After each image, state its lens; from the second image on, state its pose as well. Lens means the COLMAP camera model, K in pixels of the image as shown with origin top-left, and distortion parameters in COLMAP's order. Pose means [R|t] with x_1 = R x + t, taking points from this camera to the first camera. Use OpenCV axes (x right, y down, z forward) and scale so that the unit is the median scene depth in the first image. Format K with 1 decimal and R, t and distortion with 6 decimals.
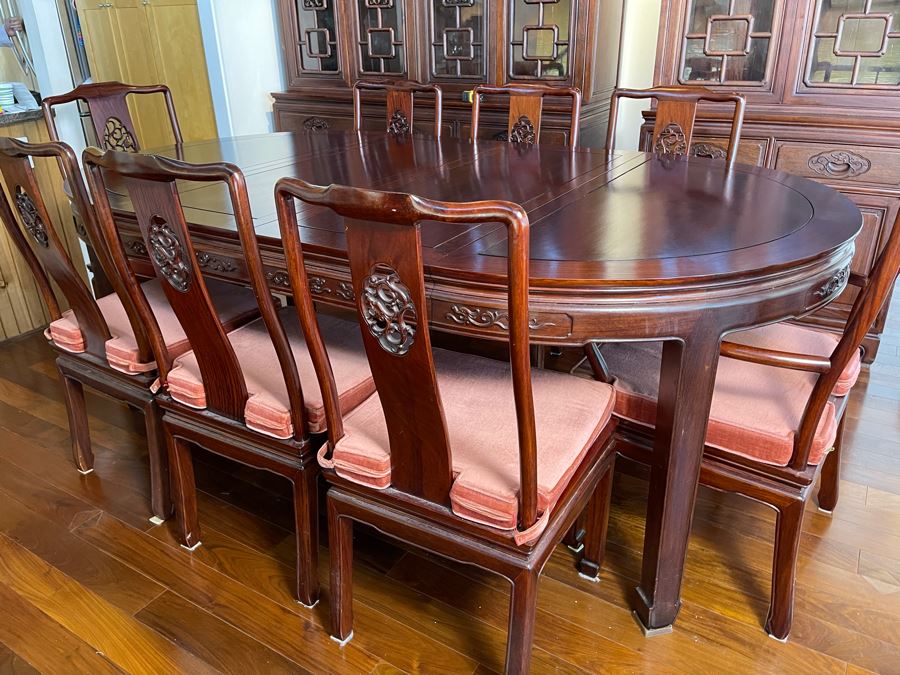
lens RADIAL K [[679.0, 0, 449.6], [0, 679.0, 334.1], [0, 0, 1]] dist [0.084727, -0.110981]
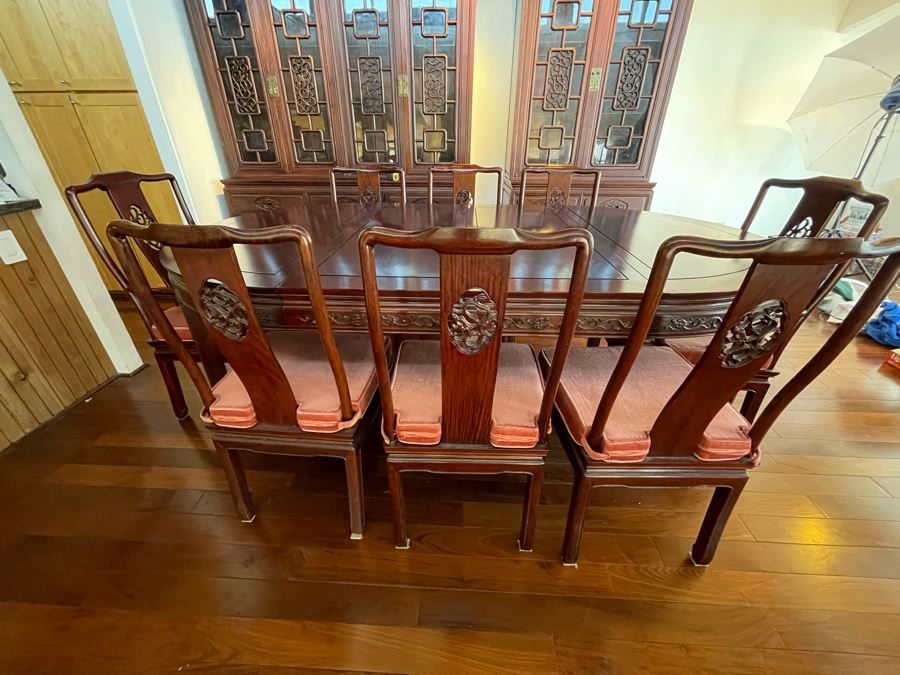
lens RADIAL K [[361.1, 0, 444.1], [0, 361.1, 338.8], [0, 0, 1]] dist [-0.000457, 0.000211]
pose [[0.876636, -0.217741, 0.429066, -0.575786], [0.183204, 0.975625, 0.120799, -0.140759], [-0.444911, -0.027291, 0.895159, 0.434841]]
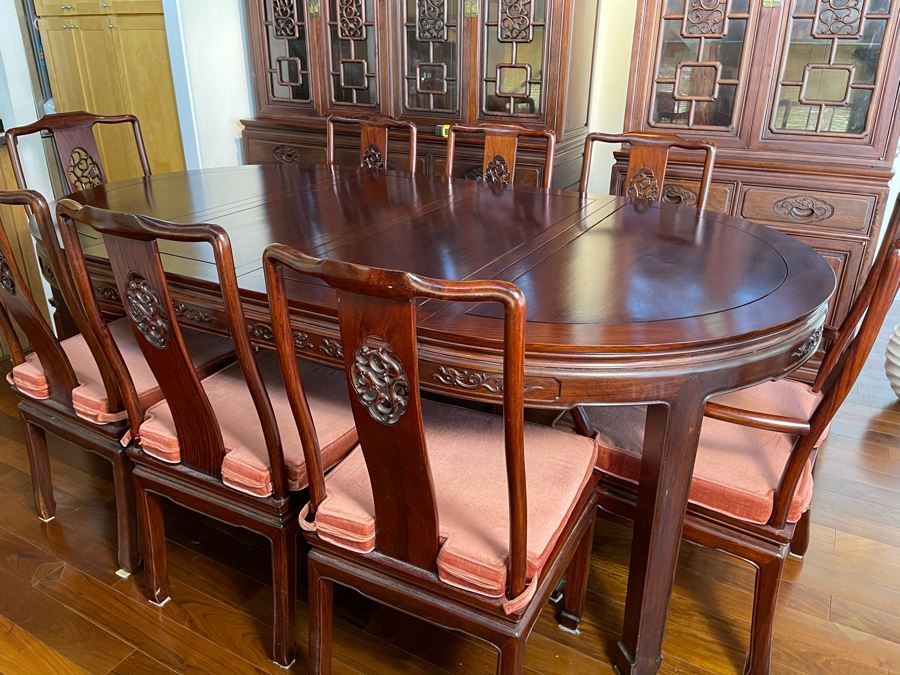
lens RADIAL K [[680.4, 0, 447.9], [0, 680.4, 335.6], [0, 0, 1]] dist [0.080653, -0.106225]
pose [[0.998573, 0.005690, 0.053107, -0.028996], [-0.004685, 0.999808, -0.019026, -0.054169], [-0.053205, 0.018750, 0.998408, 0.004760]]
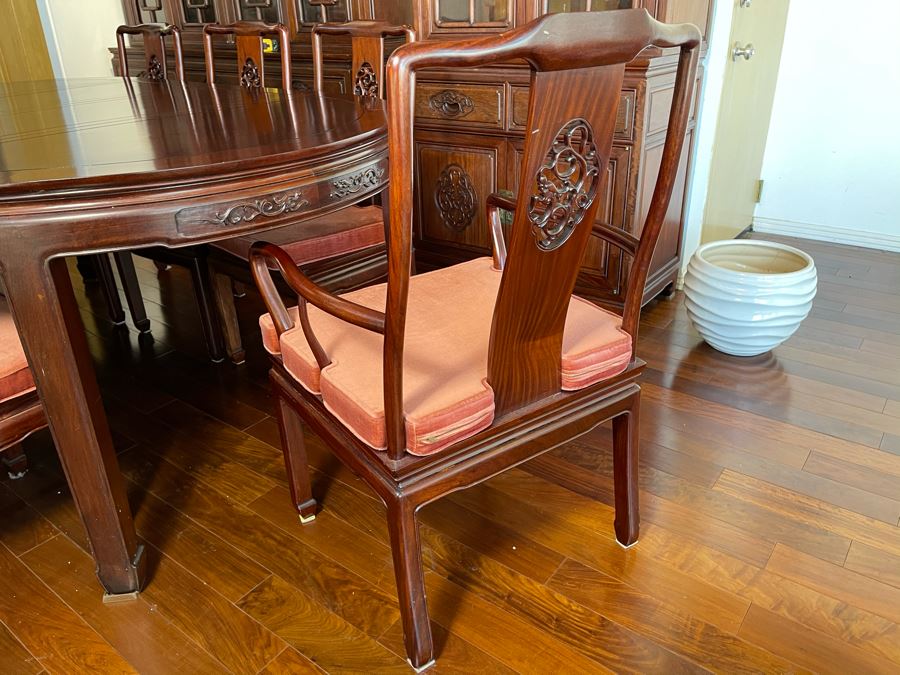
lens RADIAL K [[679.8, 0, 454.2], [0, 679.8, 335.4], [0, 0, 1]] dist [0.082855, -0.108242]
pose [[0.995578, 0.032422, -0.088172, 0.770012], [-0.030577, 0.999286, 0.022195, 0.048737], [0.088828, -0.019401, 0.995858, 0.129422]]
